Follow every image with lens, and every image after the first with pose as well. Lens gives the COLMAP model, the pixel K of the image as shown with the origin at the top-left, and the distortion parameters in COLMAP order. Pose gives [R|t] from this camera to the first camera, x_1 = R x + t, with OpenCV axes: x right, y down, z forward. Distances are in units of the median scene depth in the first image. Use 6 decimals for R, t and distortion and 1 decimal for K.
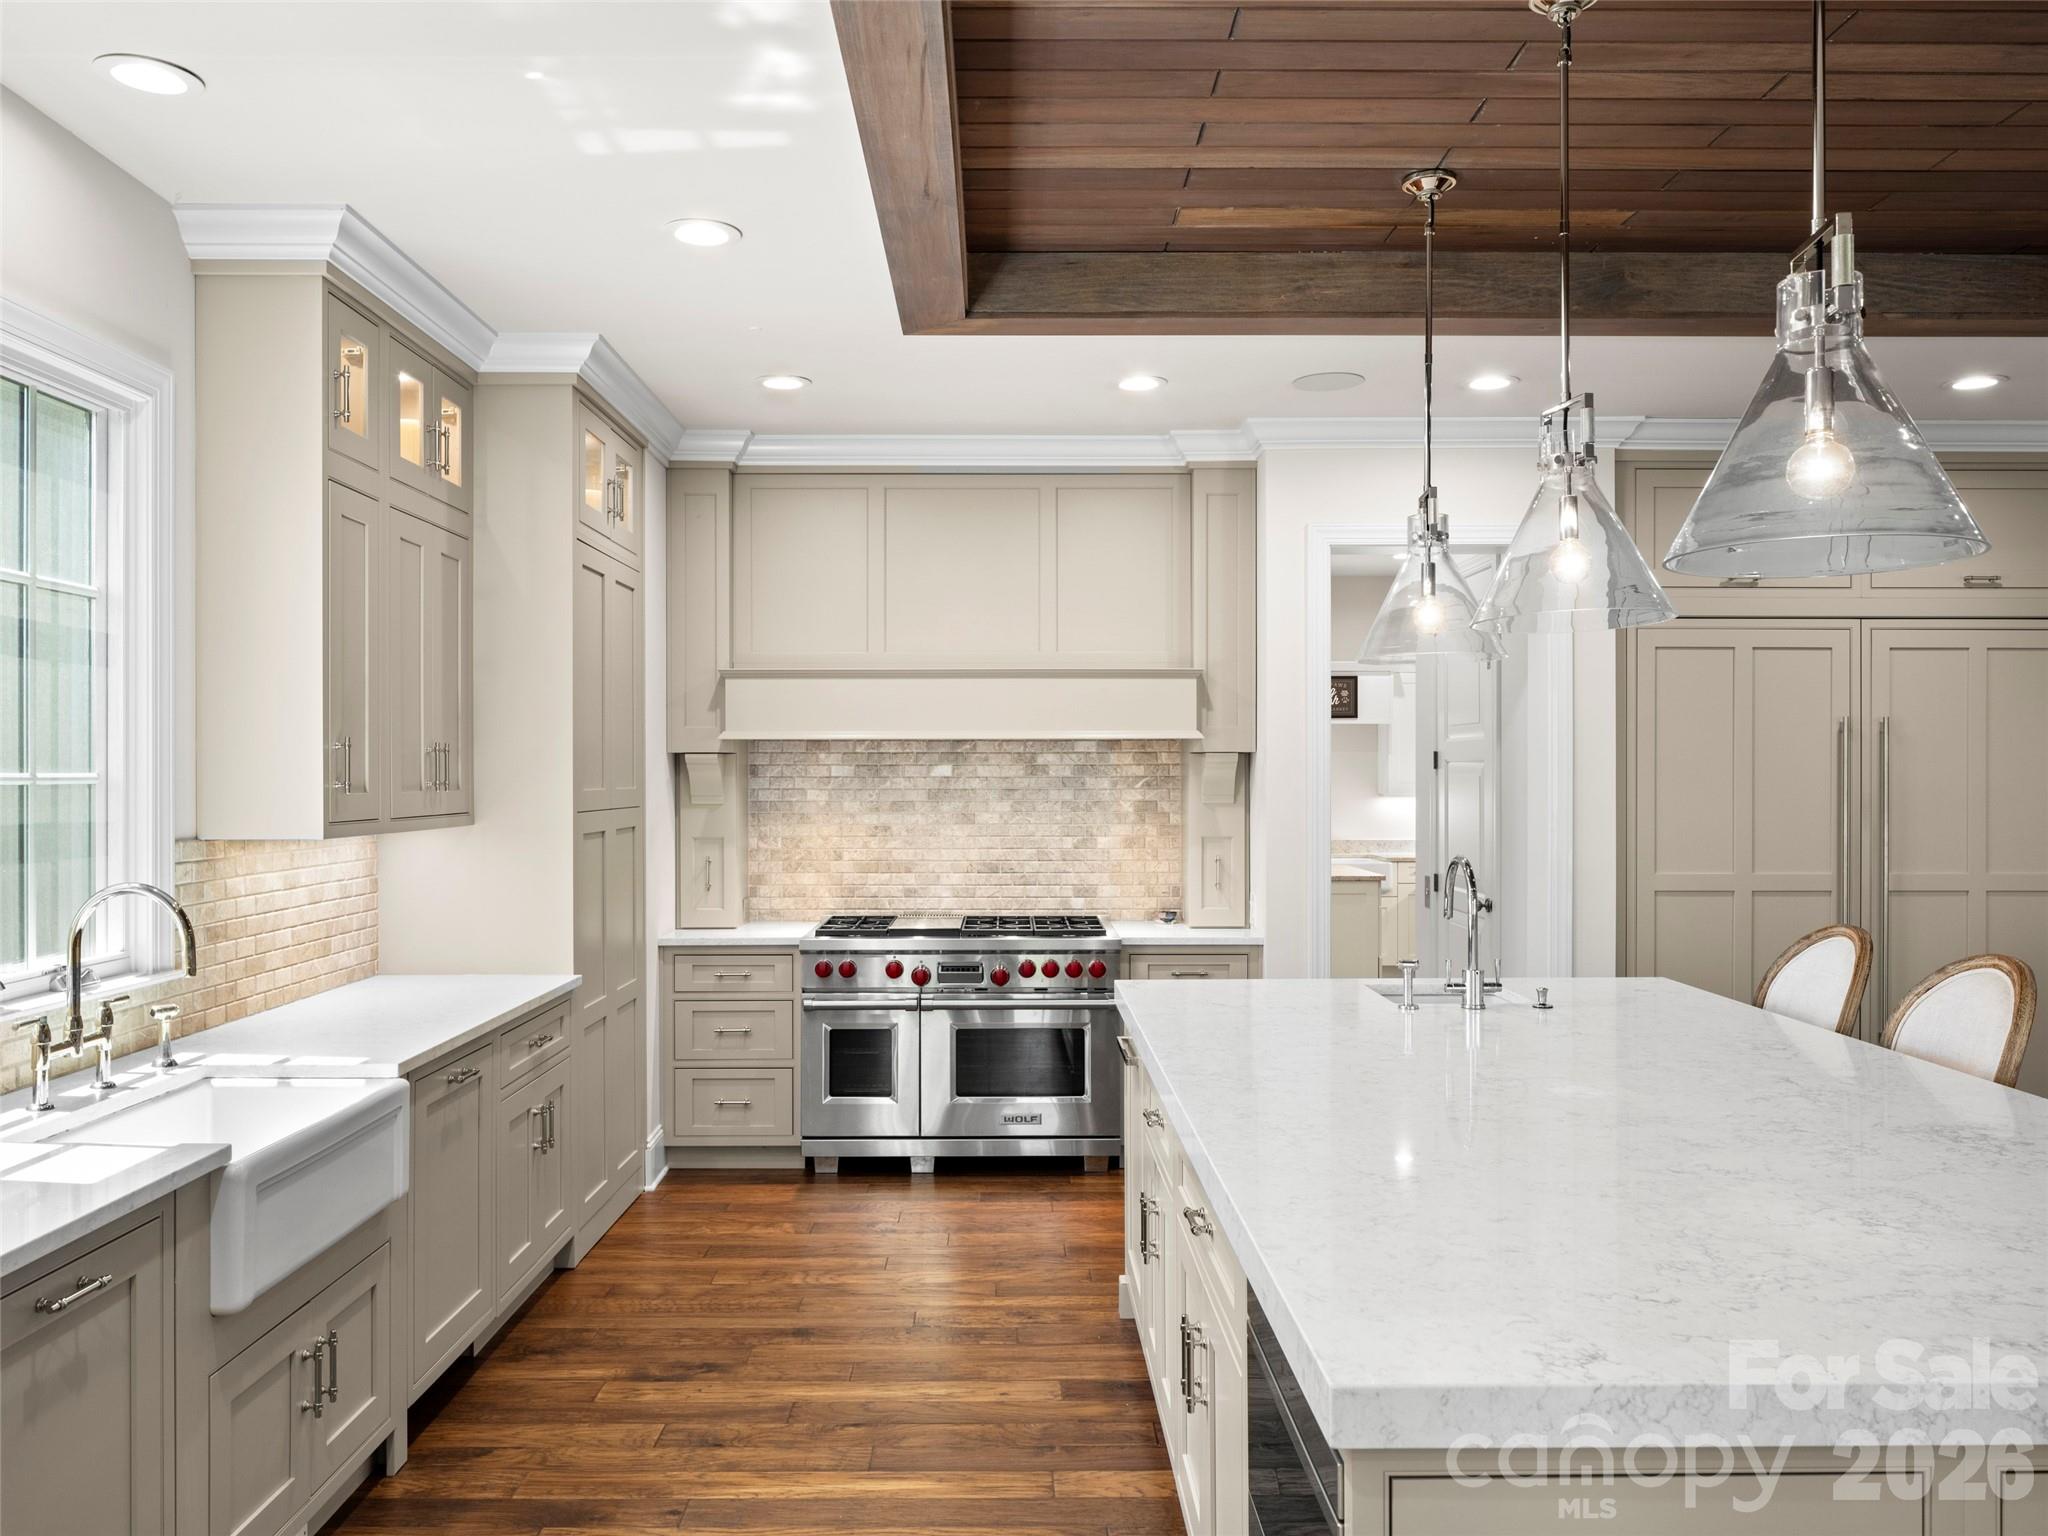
lens RADIAL K [[1564.0, 0, 1017.2], [0, 1564.0, 766.5], [0, 0, 1]] dist [-0.007067, 0.001123]
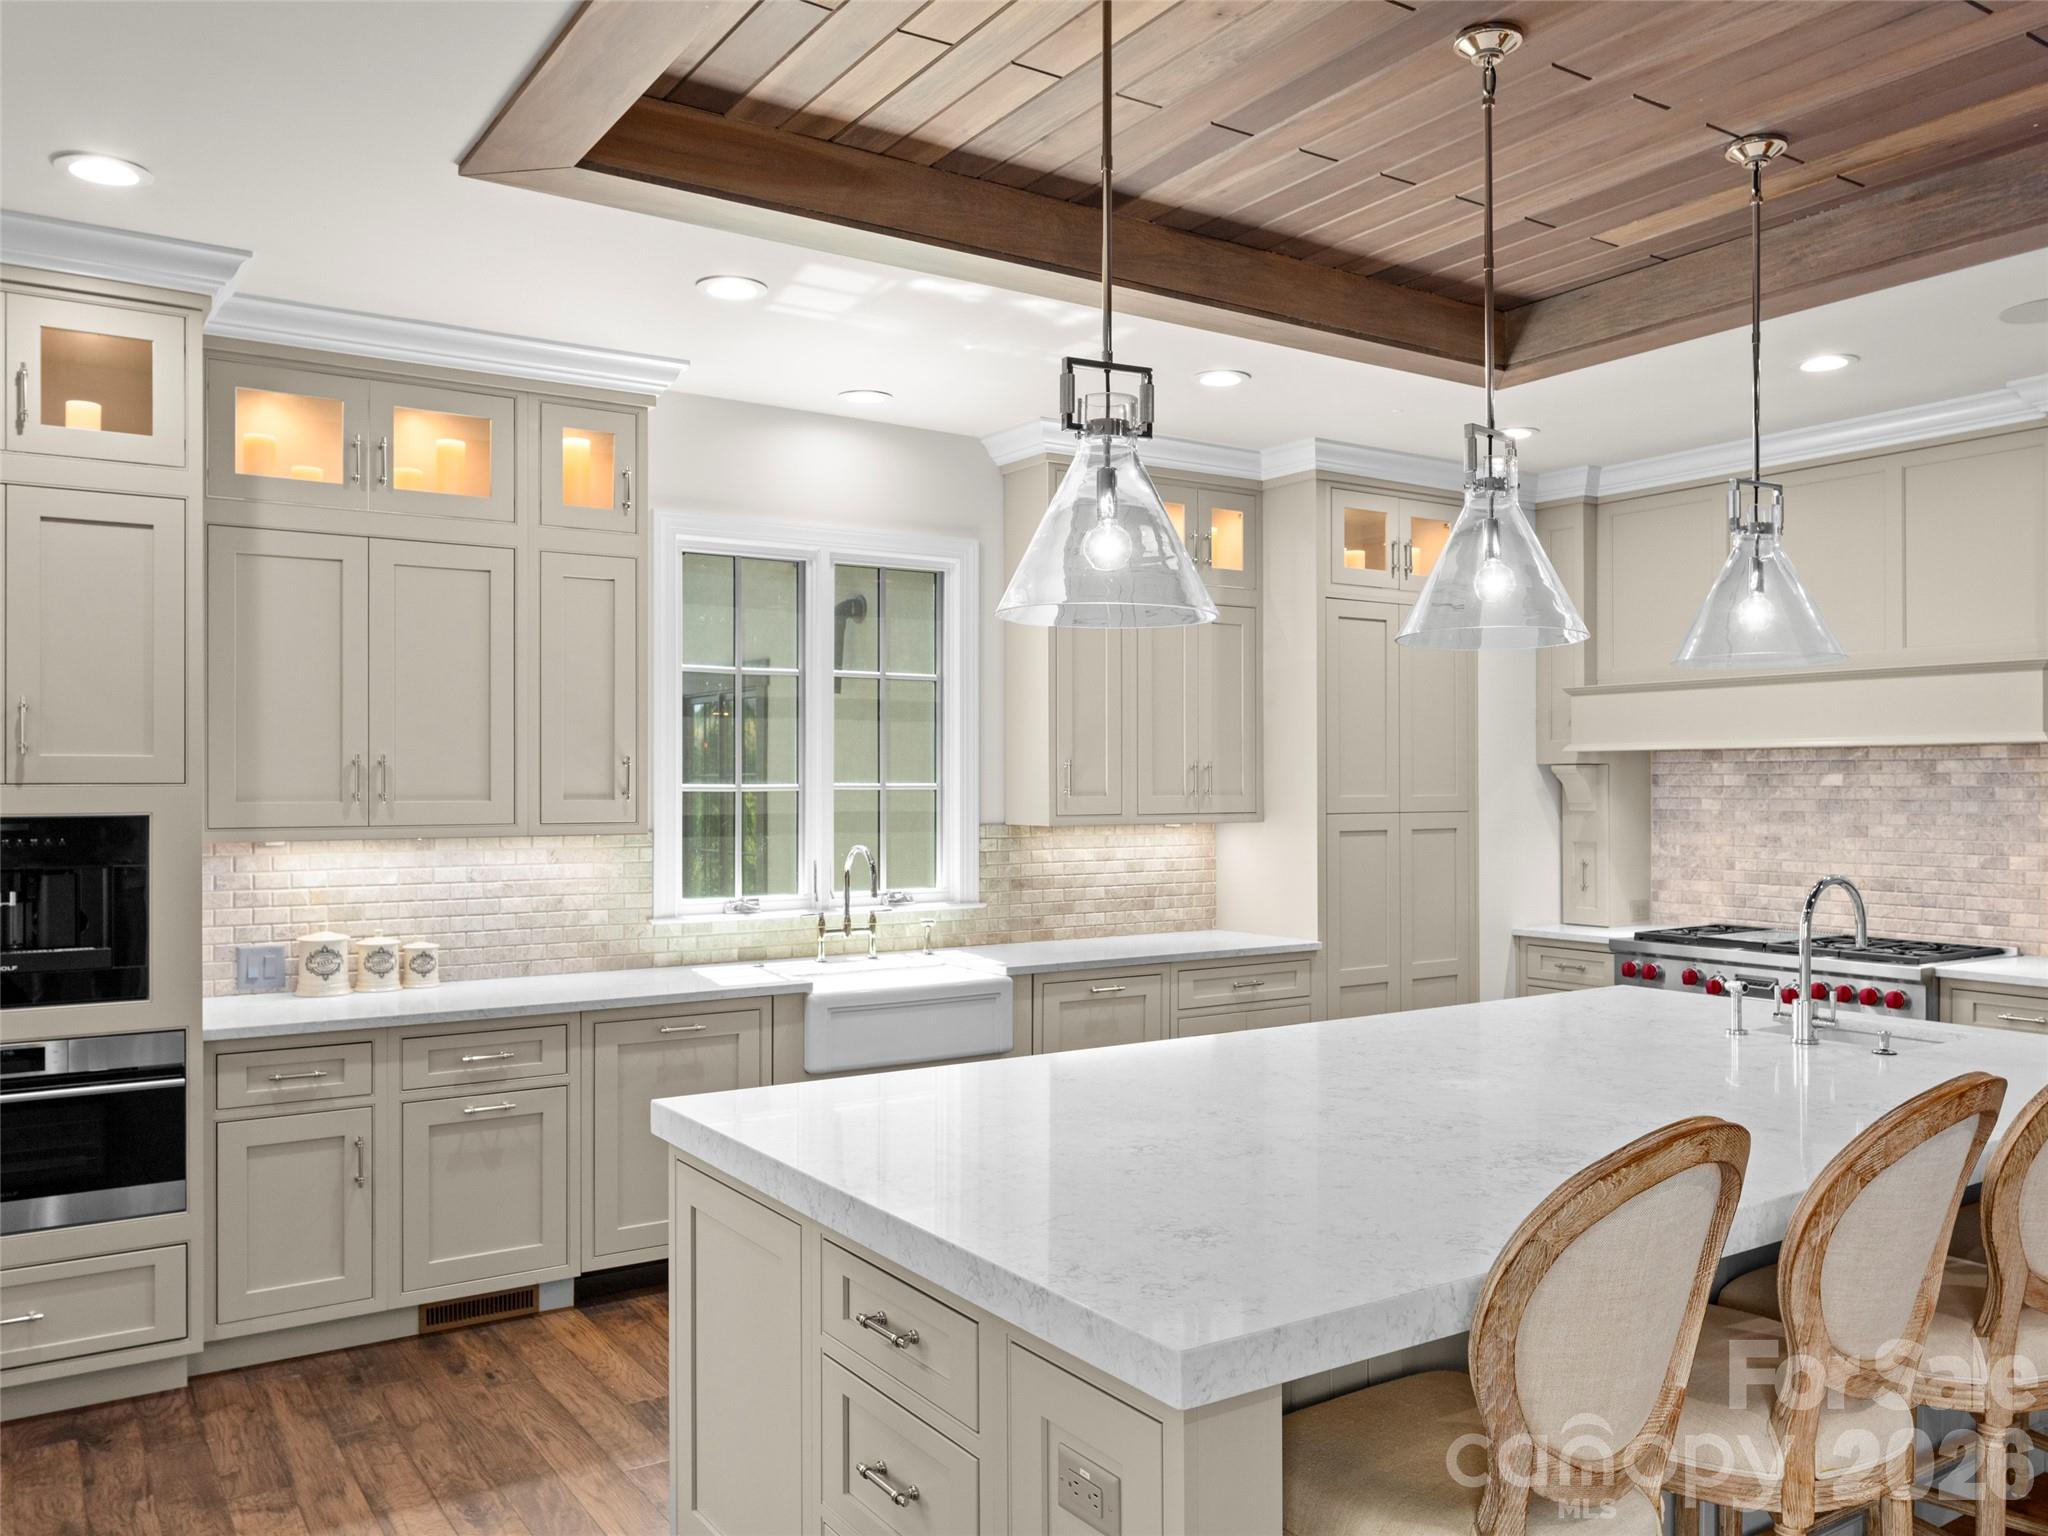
lens RADIAL K [[1564.0, 0, 1017.2], [0, 1564.0, 766.5], [0, 0, 1]] dist [-0.007067, 0.001123]
pose [[0.543942, -0.008827, -0.839076, 0.475744], [0.004512, 0.999961, -0.007594, -0.000421], [0.839110, 0.000345, 0.543961, 0.074328]]
